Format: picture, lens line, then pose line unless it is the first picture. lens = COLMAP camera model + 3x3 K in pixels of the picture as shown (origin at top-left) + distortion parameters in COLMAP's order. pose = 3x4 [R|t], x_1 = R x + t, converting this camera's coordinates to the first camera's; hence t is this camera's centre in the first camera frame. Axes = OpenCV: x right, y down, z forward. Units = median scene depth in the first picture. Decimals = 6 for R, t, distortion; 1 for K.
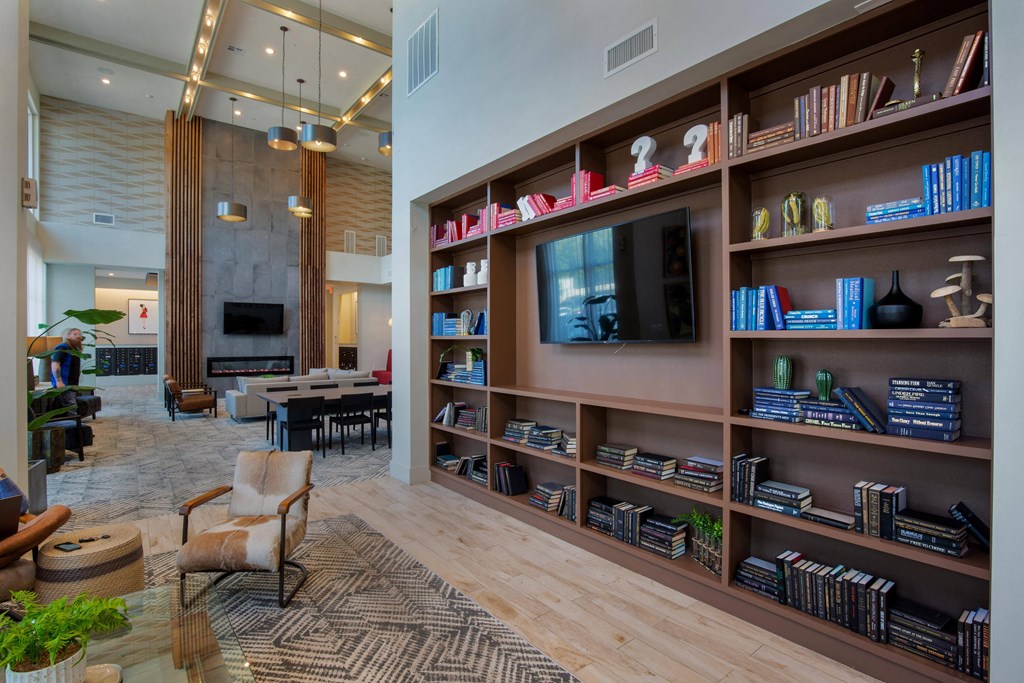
lens RADIAL K [[474.6, 0, 510.0], [0, 474.6, 342.3], [0, 0, 1]] dist [-0.018247, 0.000004]
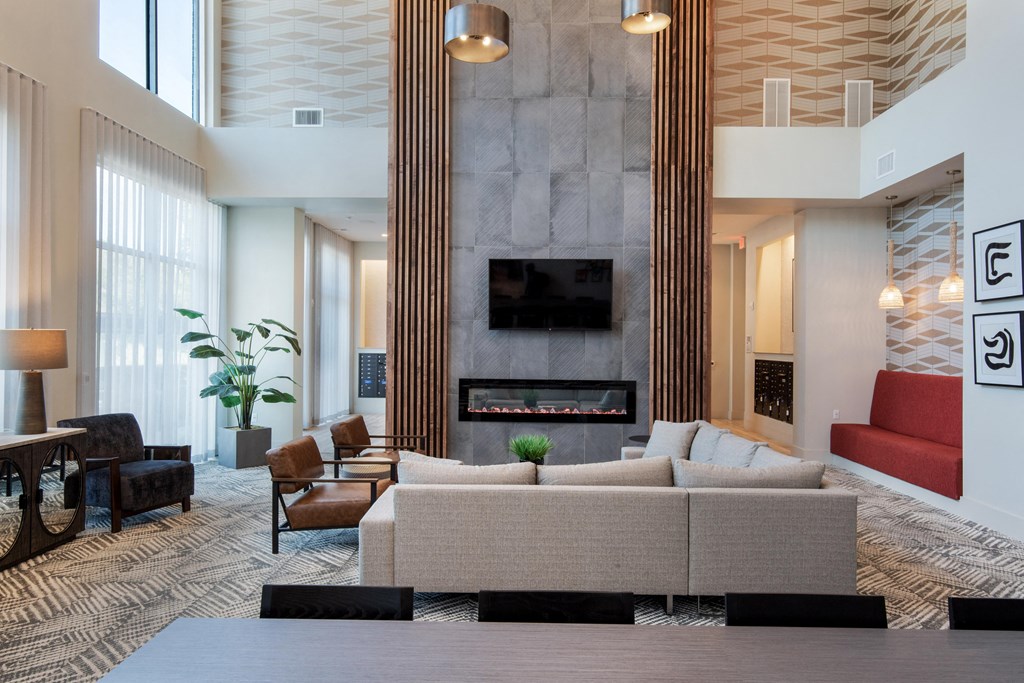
lens RADIAL K [[692.8, 0, 512.0], [0, 692.8, 341.5], [0, 0, 1]] dist [0.004135, -0.000322]
pose [[0.755796, 0.007080, -0.654769, -0.138414], [-0.013992, 0.999888, -0.005340, -0.001779], [0.654658, 0.013197, 0.755810, 0.474022]]
